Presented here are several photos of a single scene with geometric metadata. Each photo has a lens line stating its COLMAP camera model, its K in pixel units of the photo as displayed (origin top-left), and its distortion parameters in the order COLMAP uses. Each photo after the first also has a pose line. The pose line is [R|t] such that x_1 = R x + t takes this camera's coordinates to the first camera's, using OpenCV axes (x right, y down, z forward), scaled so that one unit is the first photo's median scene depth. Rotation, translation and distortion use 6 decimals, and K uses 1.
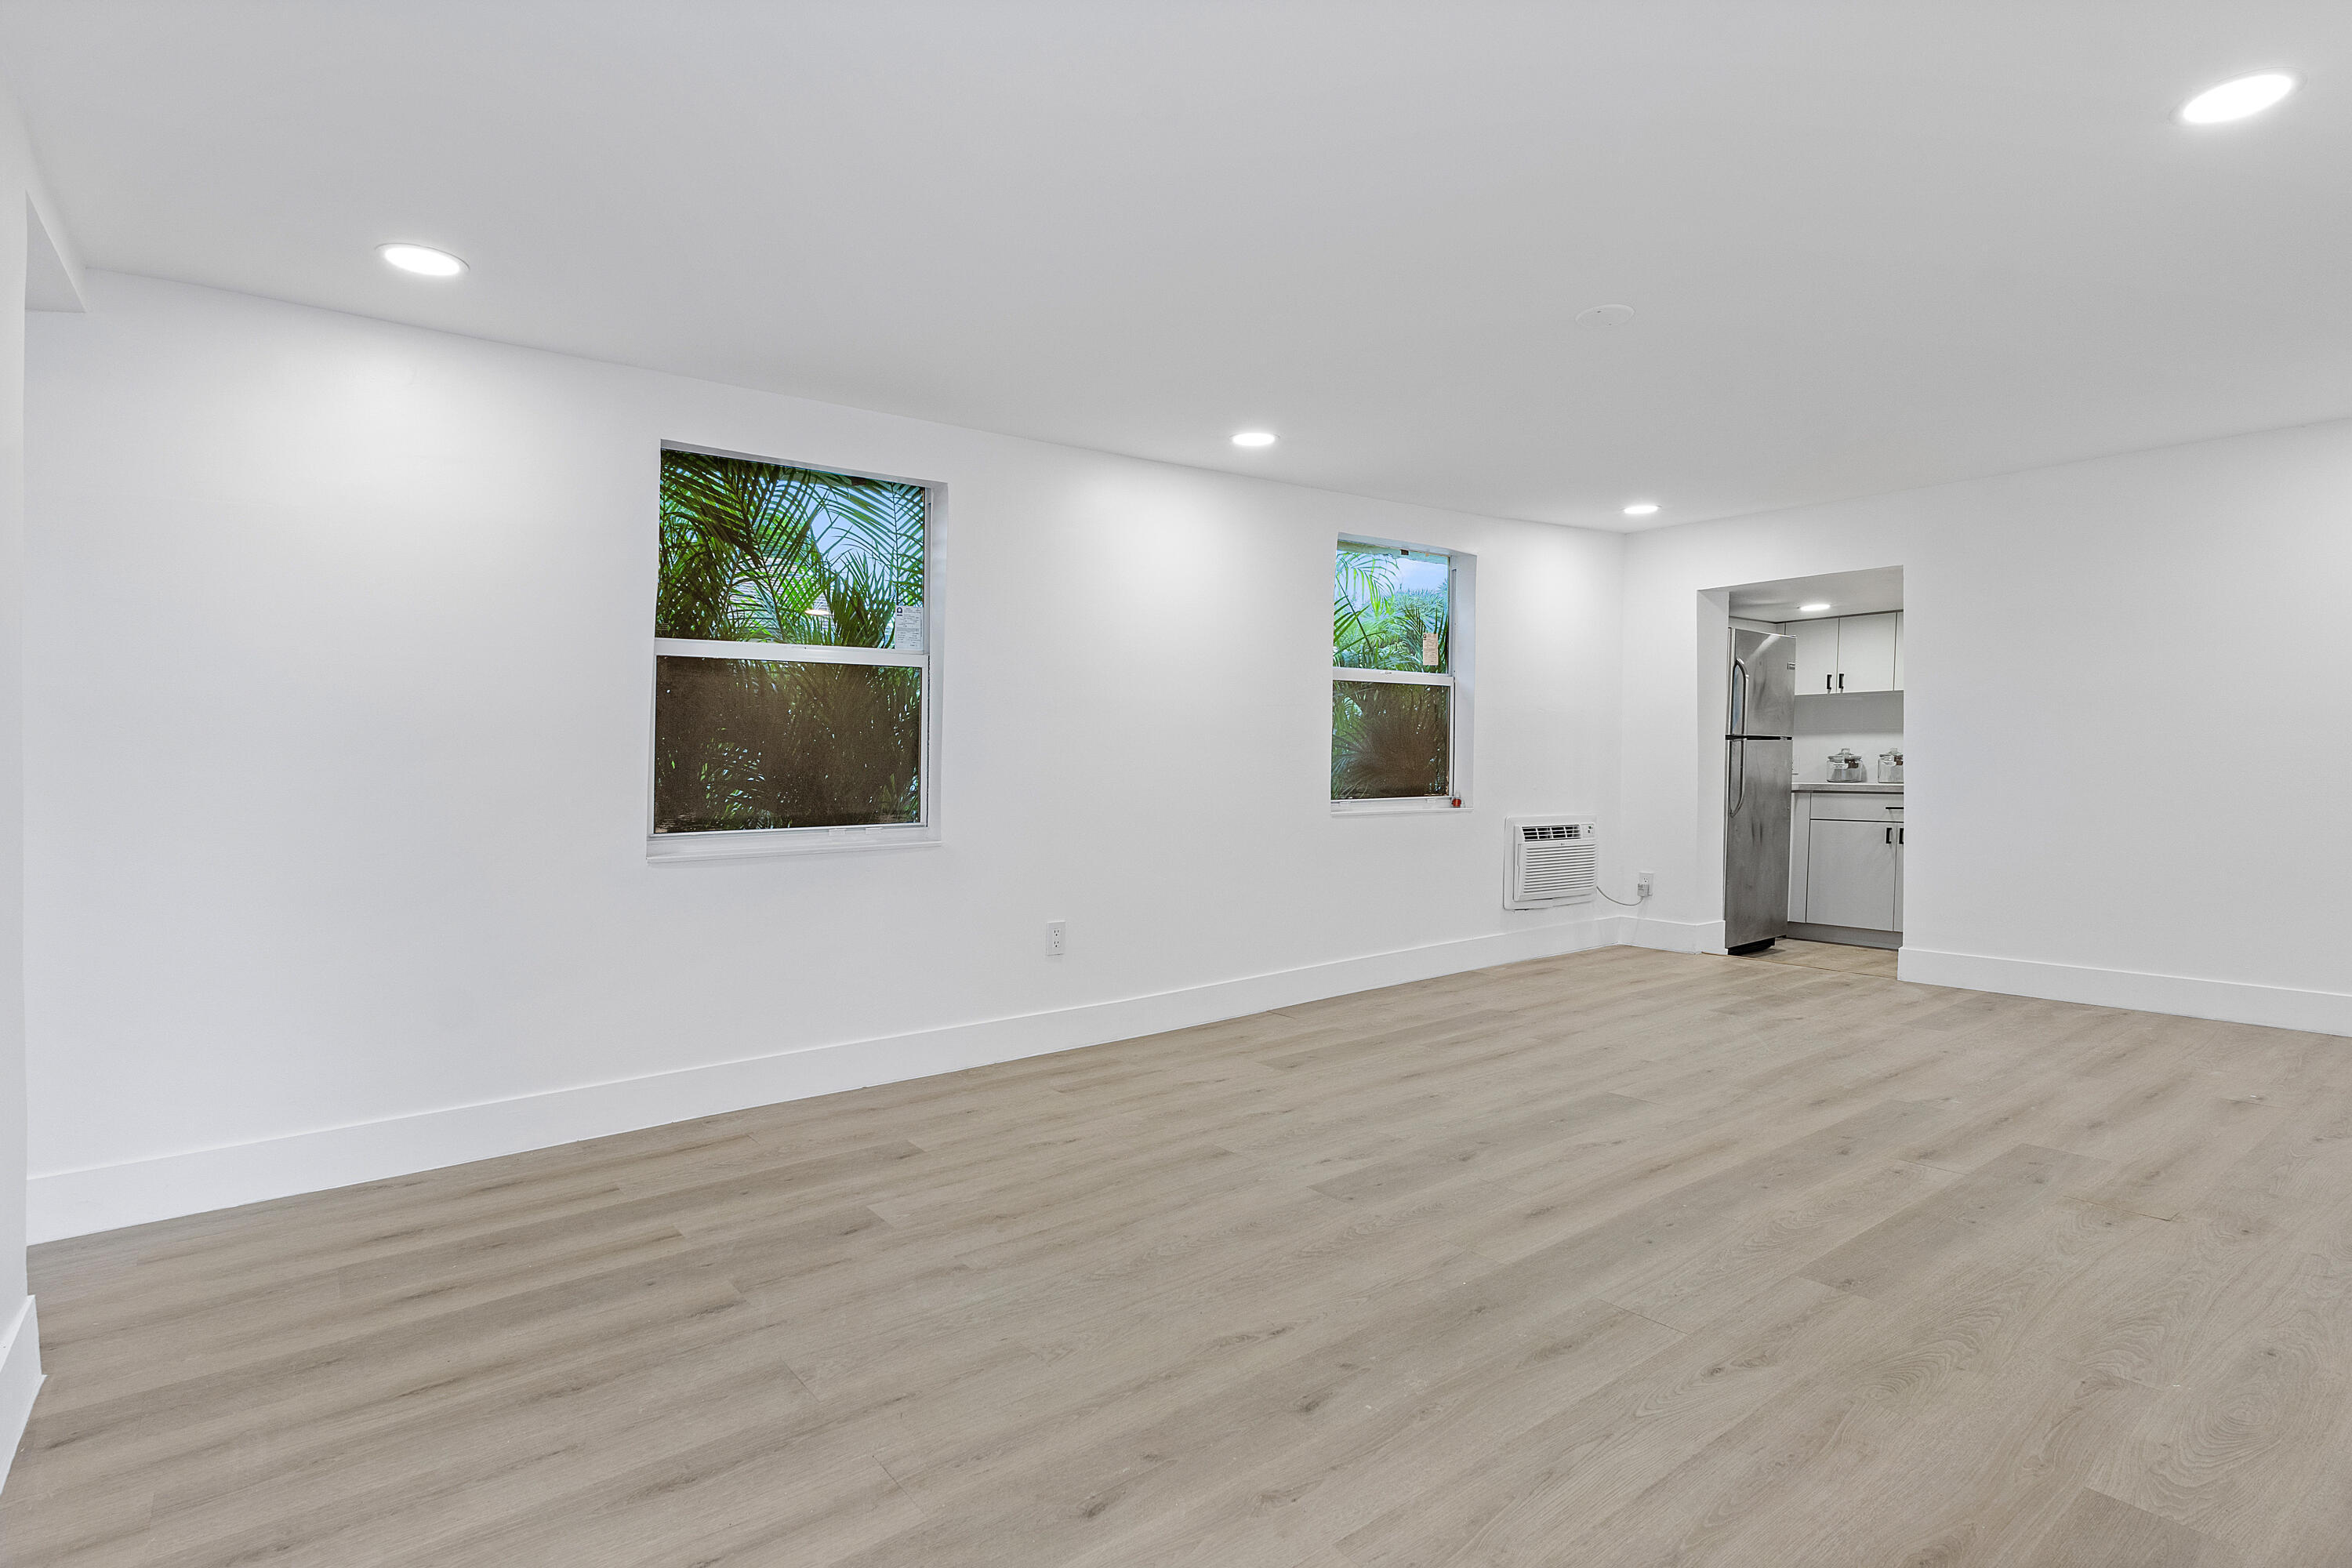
lens RADIAL K [[1193.1, 0, 1174.5], [0, 1193.1, 759.4], [0, 0, 1]] dist [0.000257, 0.000816]
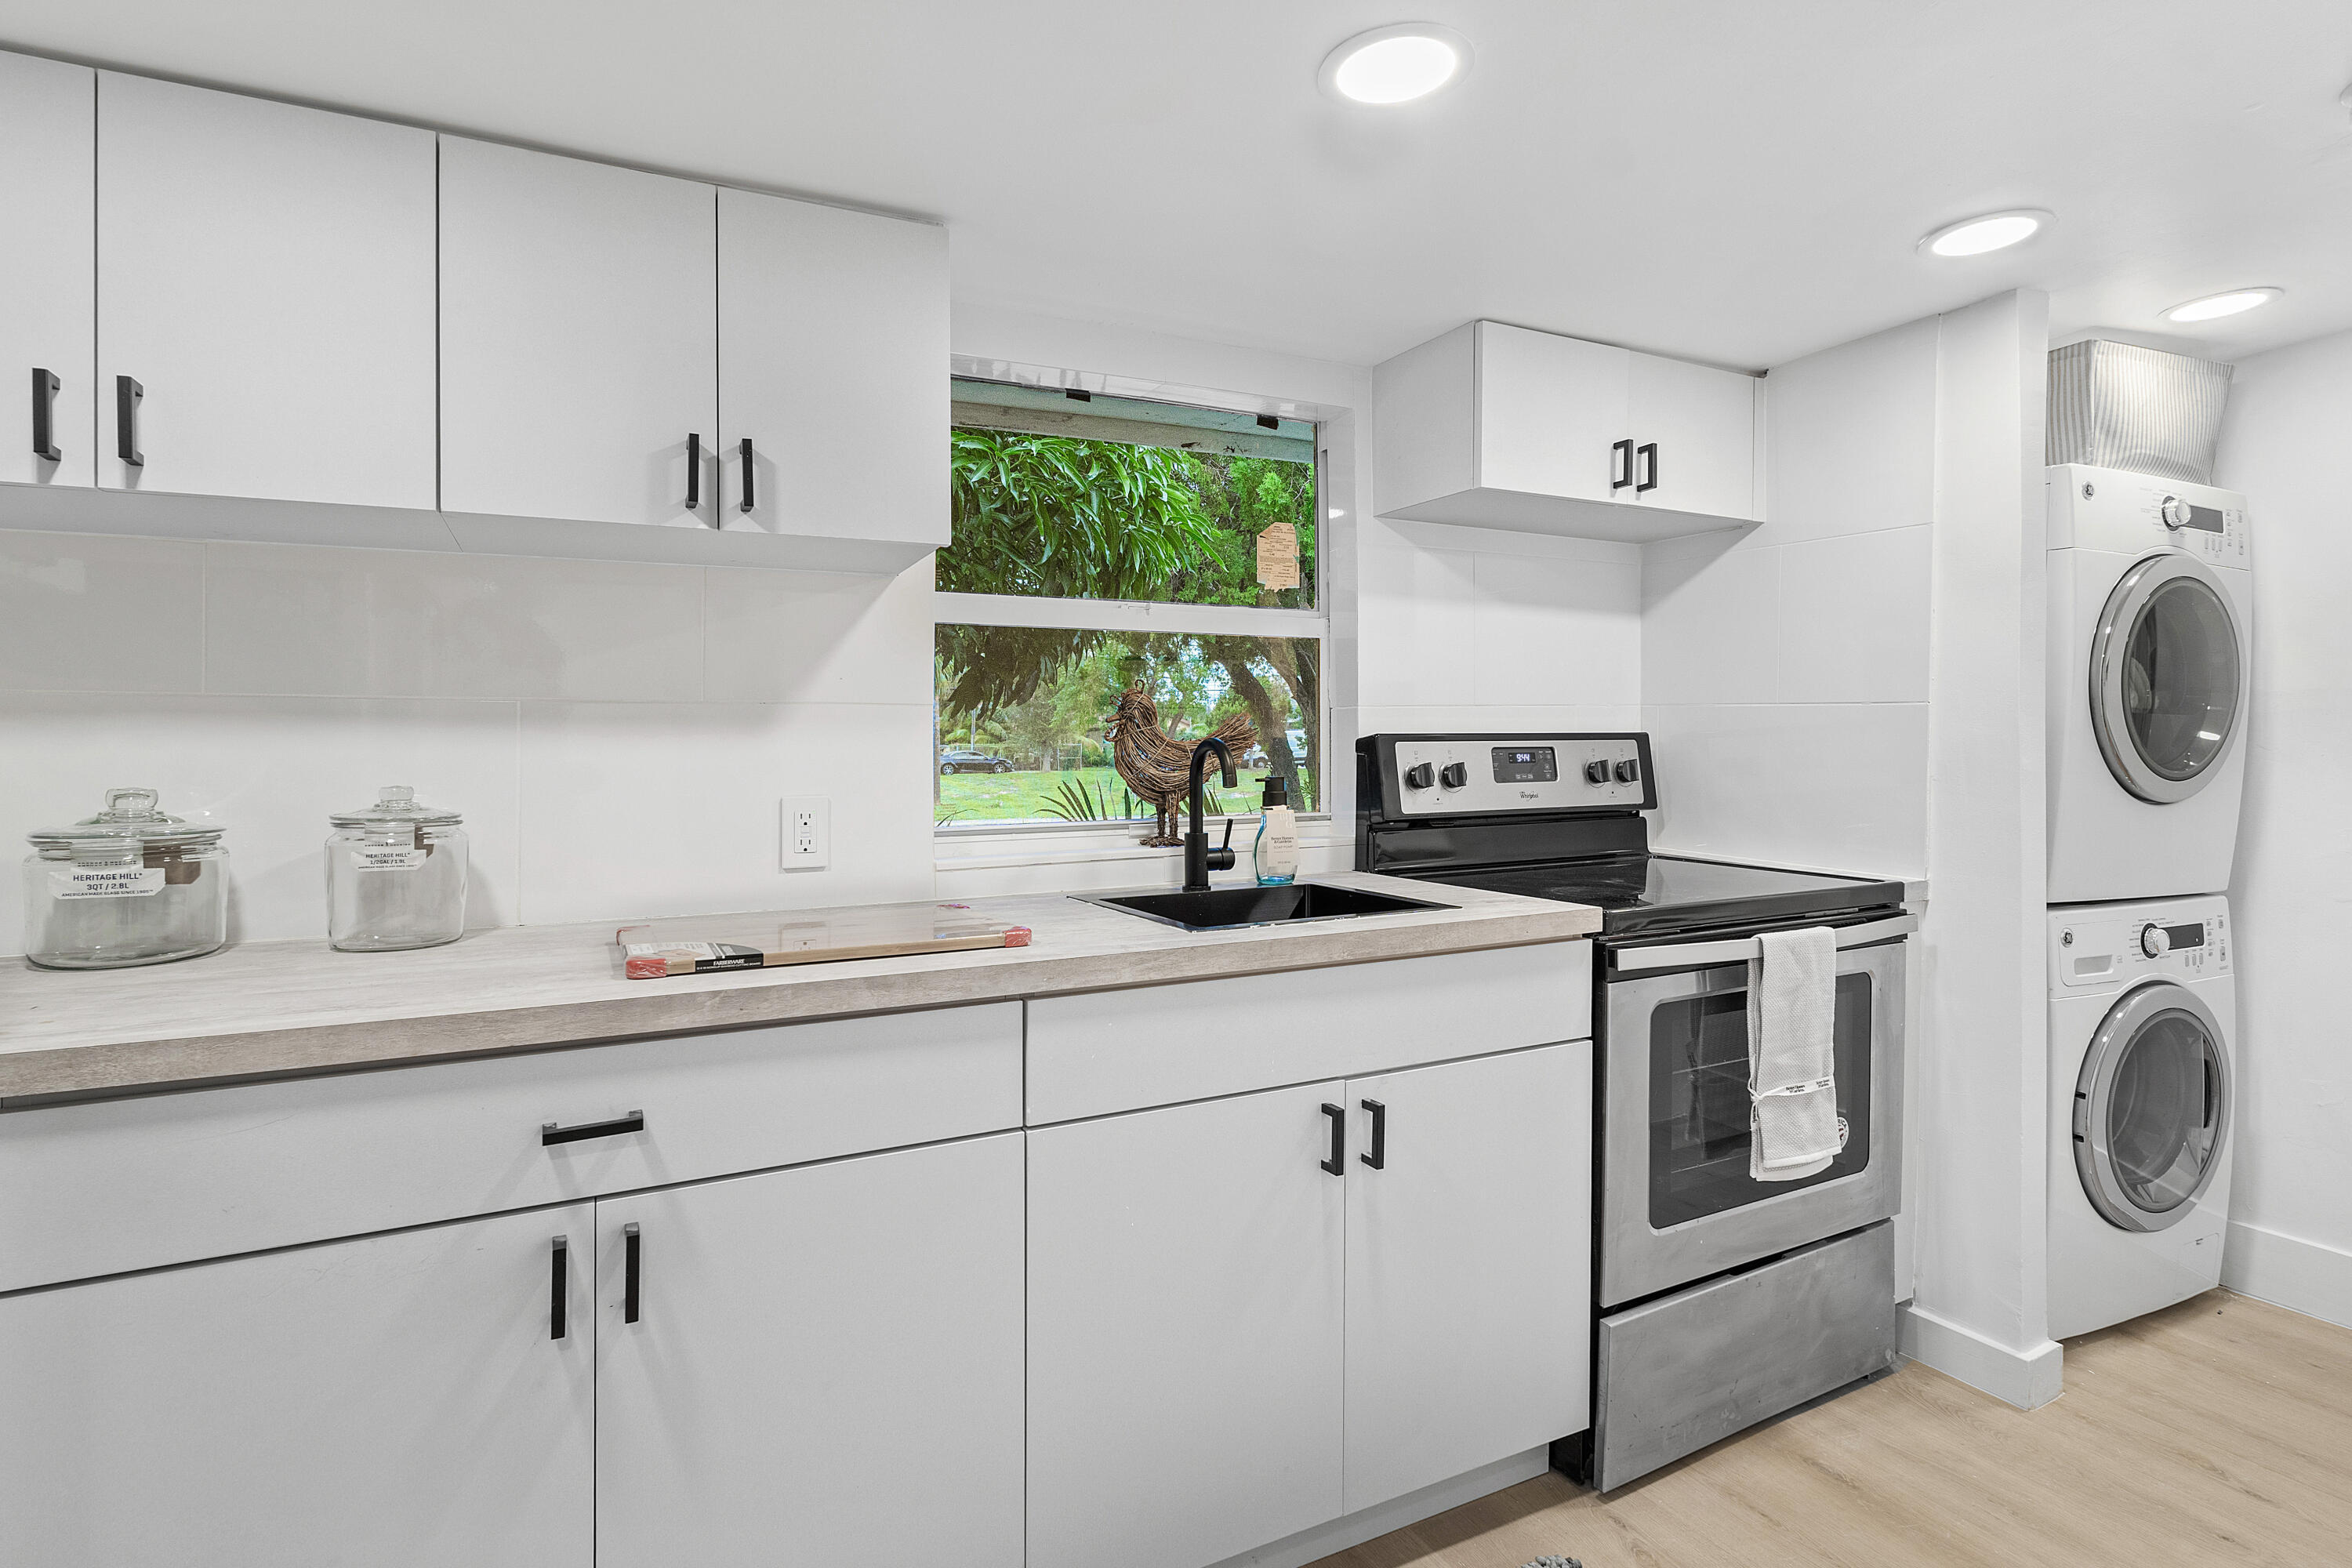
lens RADIAL K [[1193.1, 0, 1174.5], [0, 1193.1, 759.4], [0, 0, 1]] dist [0.000257, 0.000816]
pose [[0.180312, -0.017723, 0.983450, 0.438386], [0.009311, 0.999824, 0.016311, -0.017043], [-0.983565, 0.006216, 0.180445, 0.872025]]
